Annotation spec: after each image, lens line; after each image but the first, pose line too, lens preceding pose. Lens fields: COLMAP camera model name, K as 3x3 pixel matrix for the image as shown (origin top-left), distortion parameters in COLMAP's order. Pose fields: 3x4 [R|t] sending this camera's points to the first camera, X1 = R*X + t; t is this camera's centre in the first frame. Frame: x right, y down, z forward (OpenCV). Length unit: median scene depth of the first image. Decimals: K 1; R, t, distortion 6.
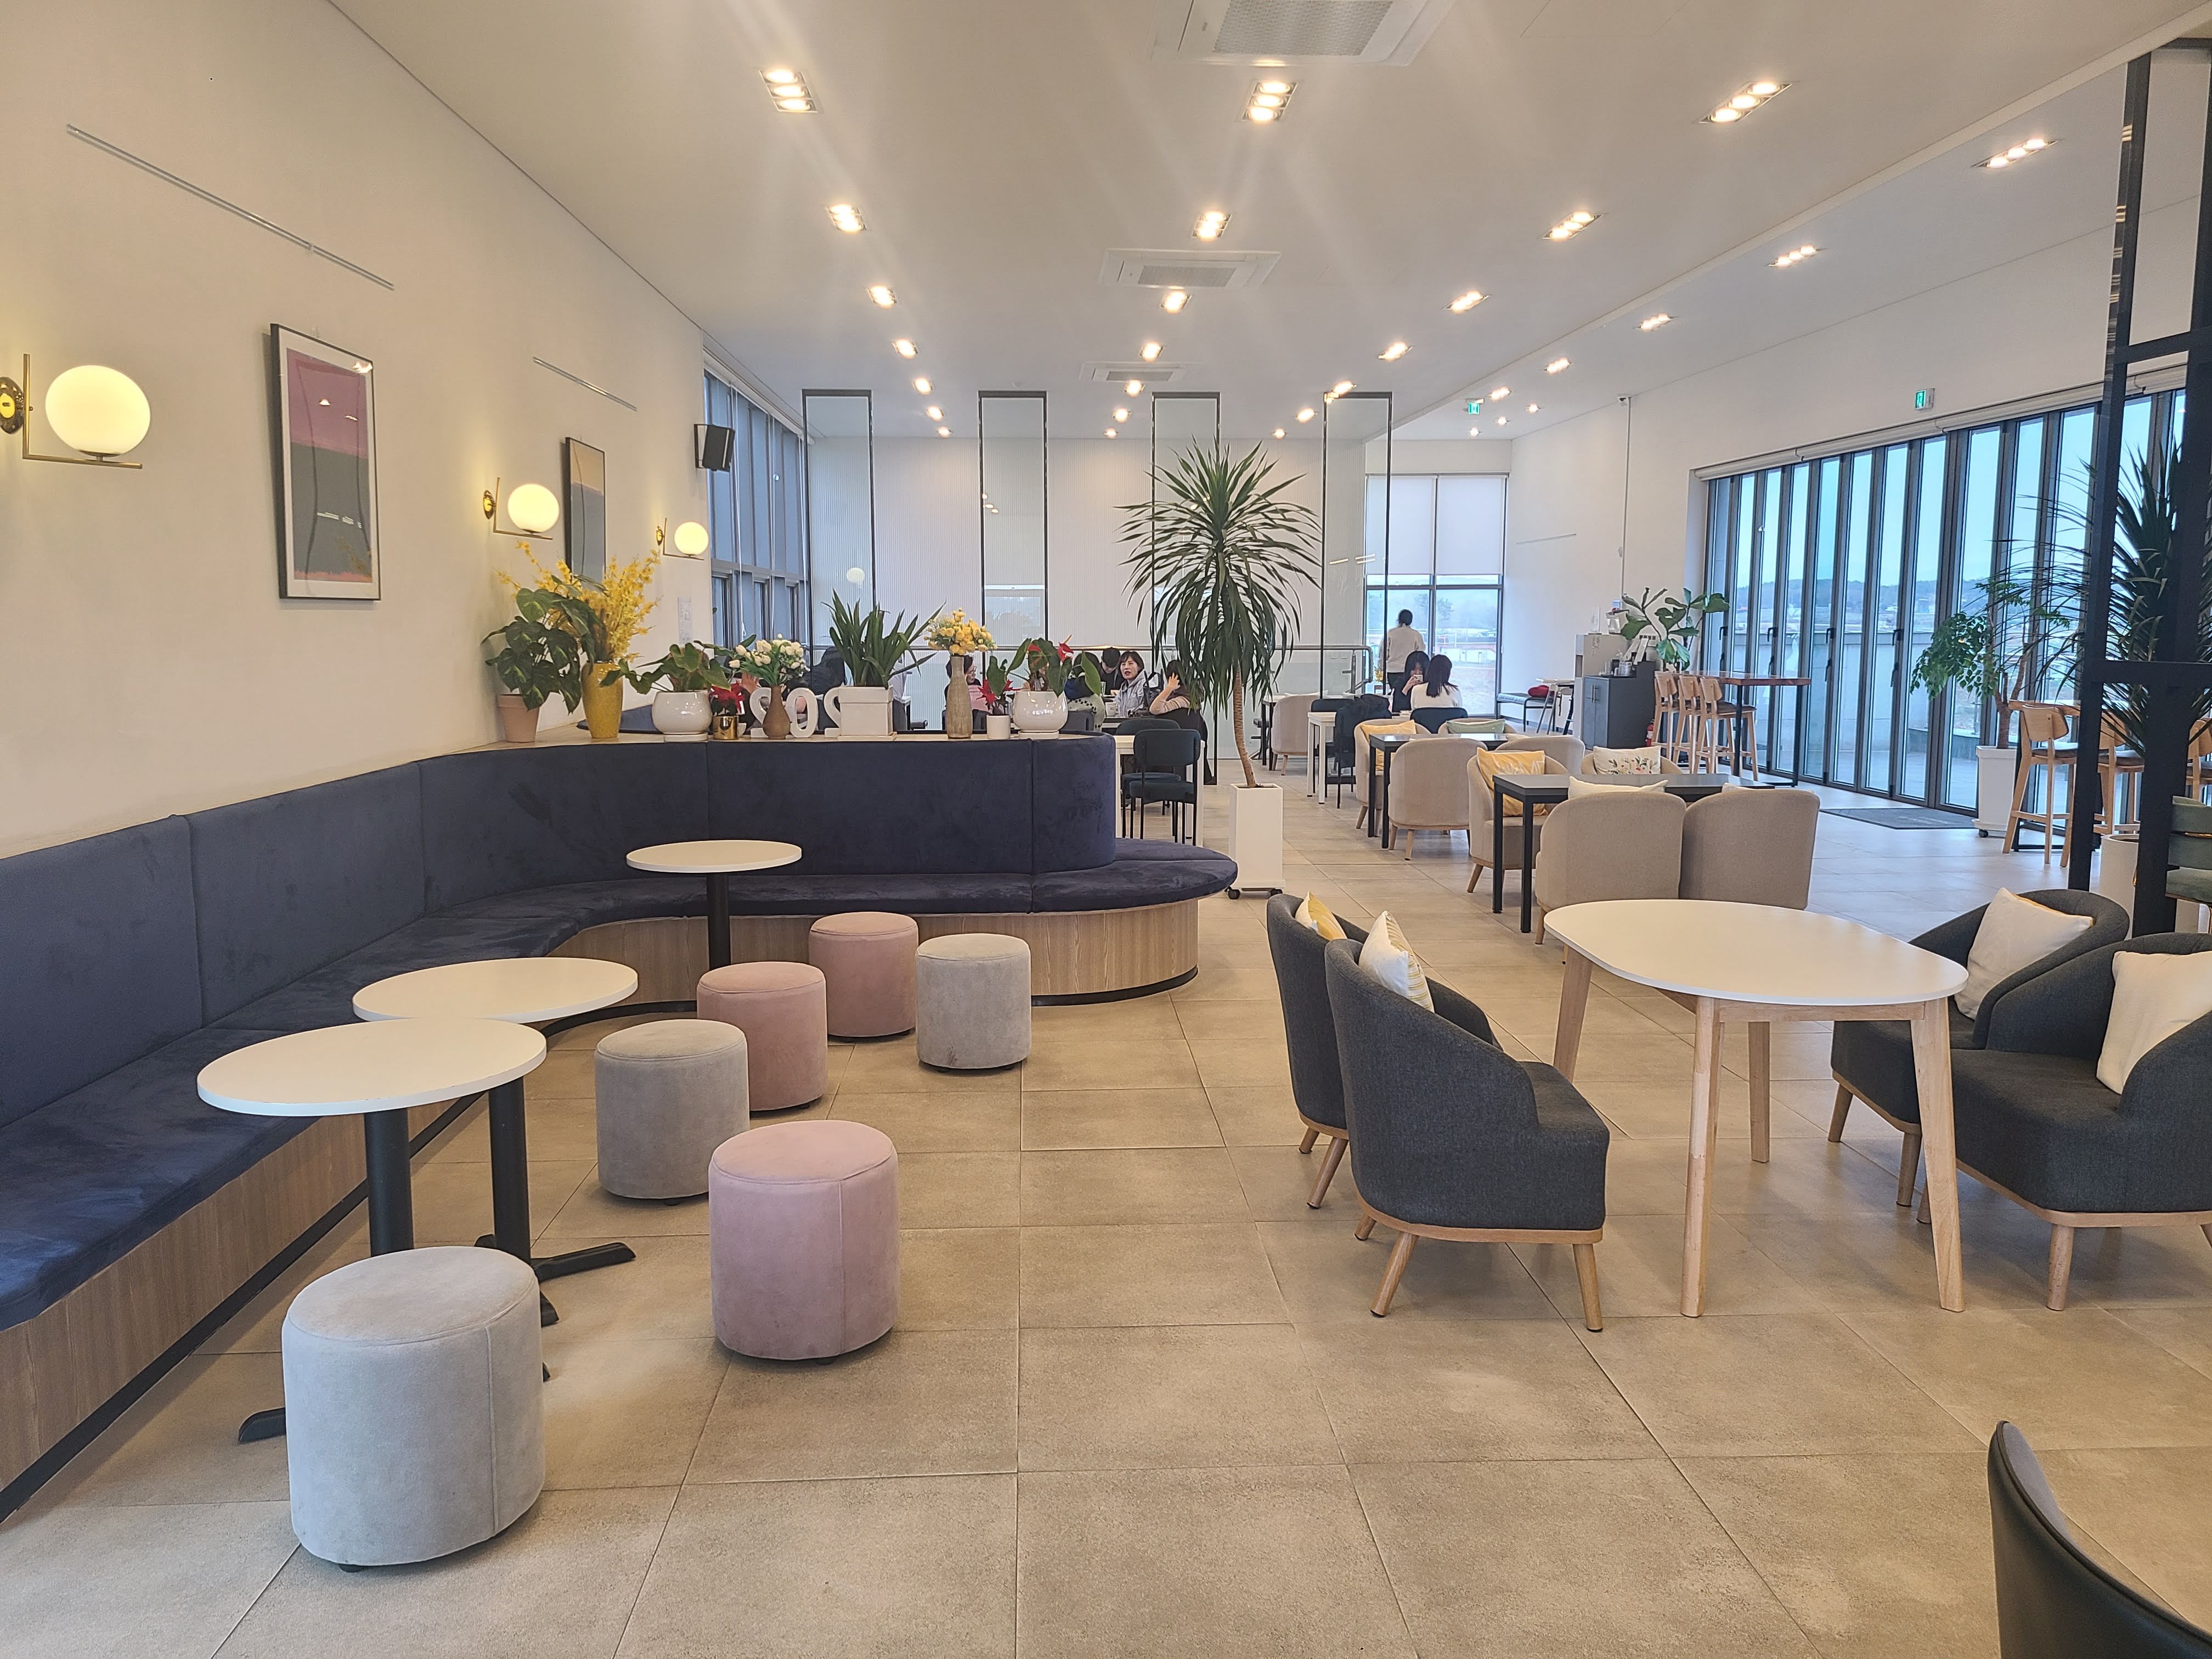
lens RADIAL K [[1638.2, 0, 1107.1], [0, 1638.2, 827.4], [0, 0, 1]] dist [0.054296, -0.026933]
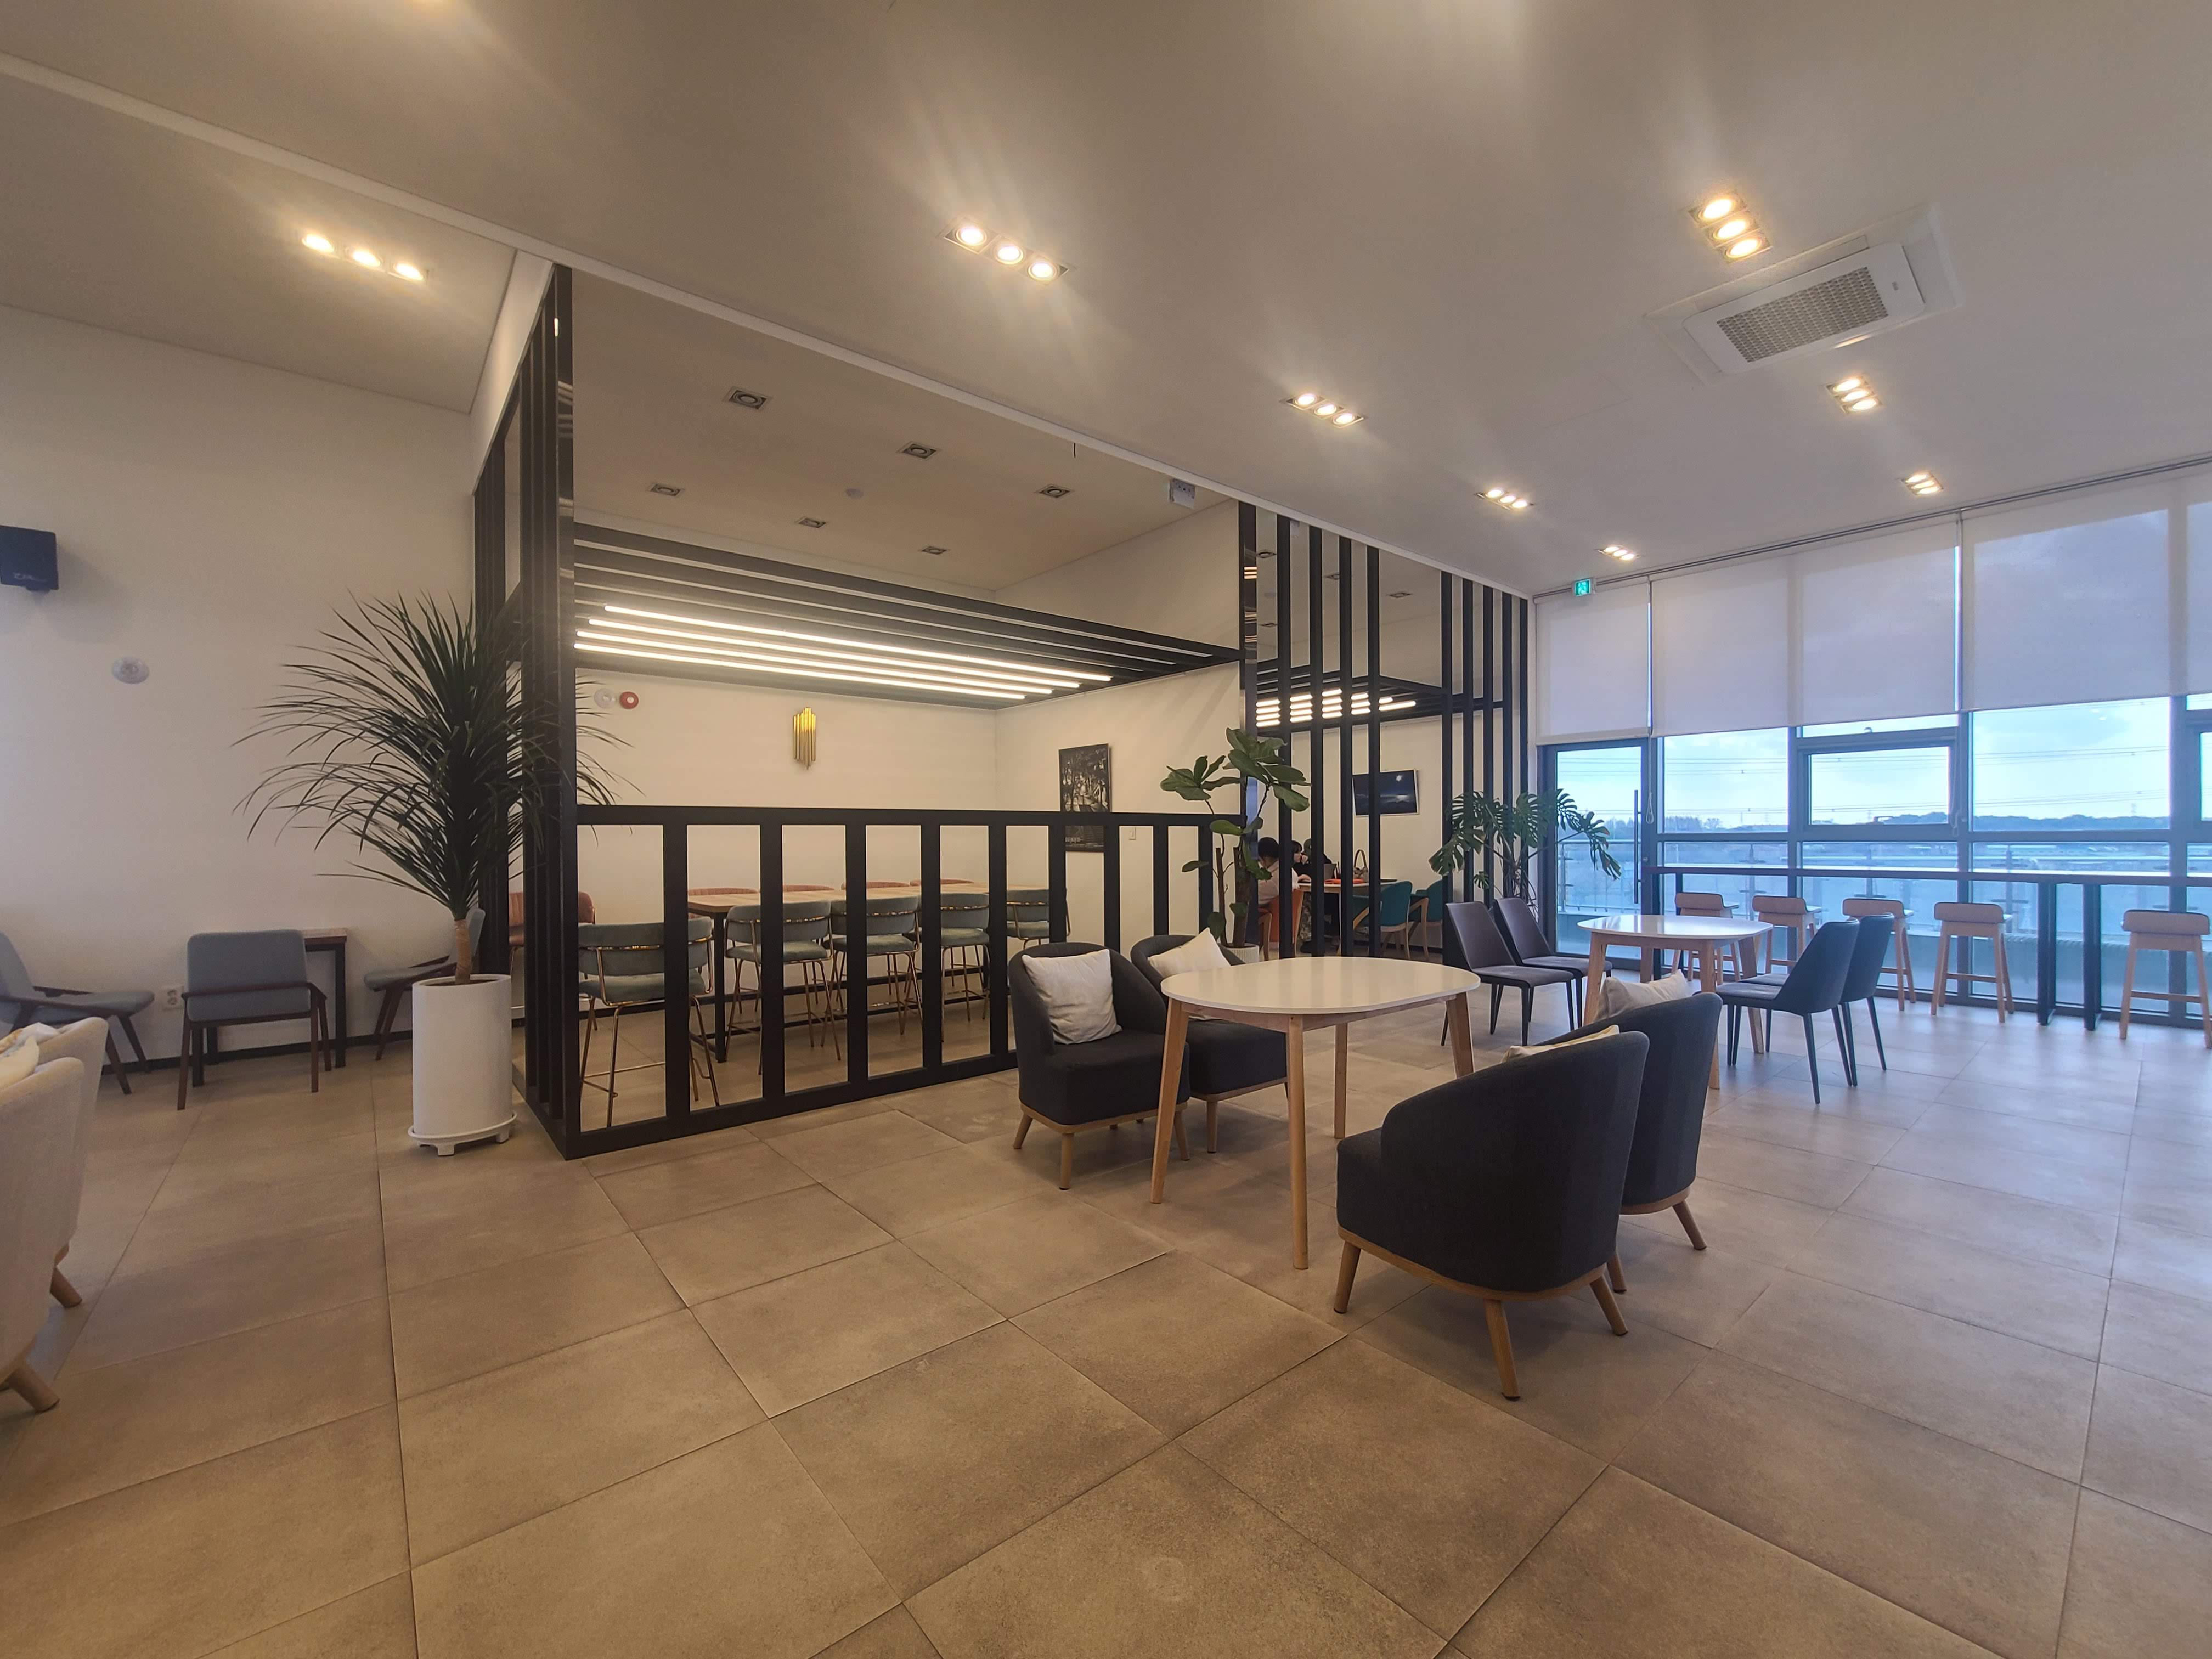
lens RADIAL K [[901.3, 0, 1115.4], [0, 901.3, 829.1], [0, 0, 1]] dist [-0.003195, -0.000407]
pose [[-0.613227, -0.004541, 0.789894, -0.102604], [0.087561, 0.993430, 0.073688, -0.117457], [-0.785039, 0.114351, -0.608800, 1.543679]]
